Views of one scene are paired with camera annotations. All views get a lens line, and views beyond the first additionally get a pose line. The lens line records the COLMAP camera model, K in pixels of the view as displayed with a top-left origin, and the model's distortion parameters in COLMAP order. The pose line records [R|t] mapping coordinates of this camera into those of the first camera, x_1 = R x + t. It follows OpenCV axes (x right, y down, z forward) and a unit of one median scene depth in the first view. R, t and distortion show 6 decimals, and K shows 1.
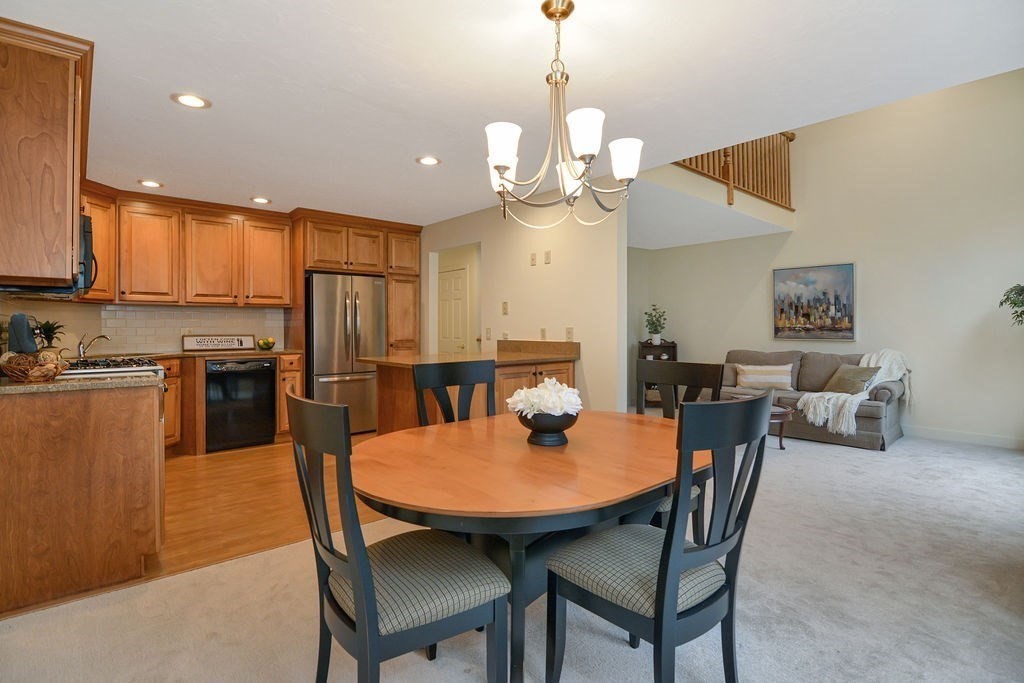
lens RADIAL K [[500.5, 0, 501.9], [0, 500.5, 326.7], [0, 0, 1]] dist [-0.003985, -0.000763]
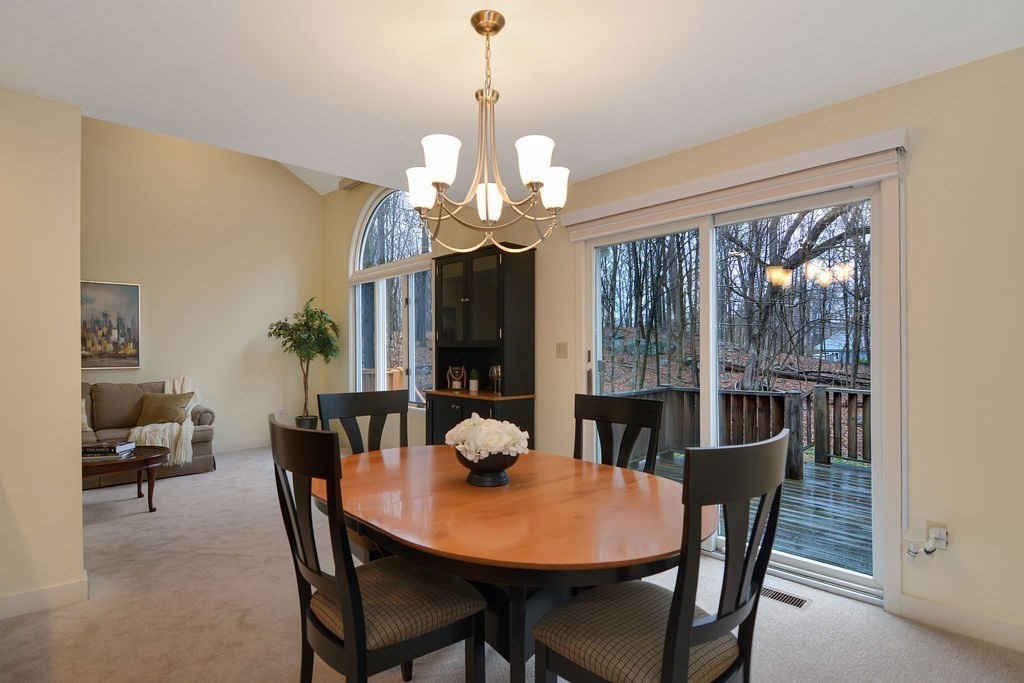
lens RADIAL K [[521.2, 0, 510.4], [0, 521.2, 347.2], [0, 0, 1]] dist [-0.004546, -0.001138]
pose [[-0.038894, 0.005327, 0.999229, -0.290619], [0.001821, 0.999985, -0.005260, -0.004497], [-0.999242, 0.001615, -0.038904, 0.328176]]
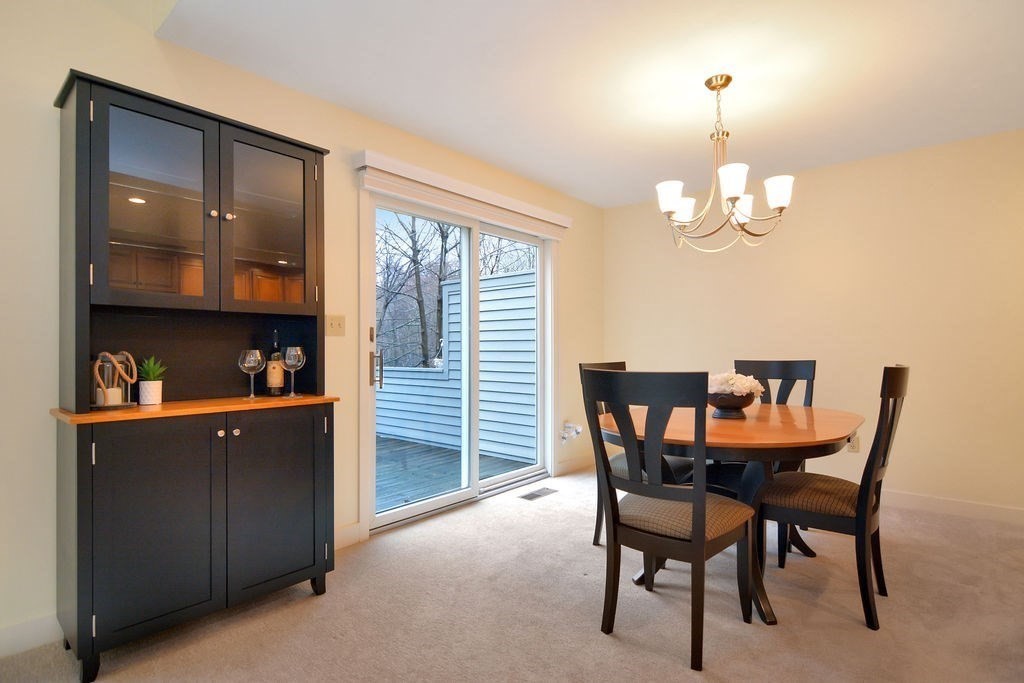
lens RADIAL K [[526.8, 0, 510.1], [0, 526.8, 348.5], [0, 0, 1]] dist [0.050442, -0.000309]
pose [[-0.985447, 0.003100, -0.169954, 0.274981], [0.003689, 0.999988, -0.003151, 0.018077], [0.169942, -0.003732, -0.985447, 0.739306]]
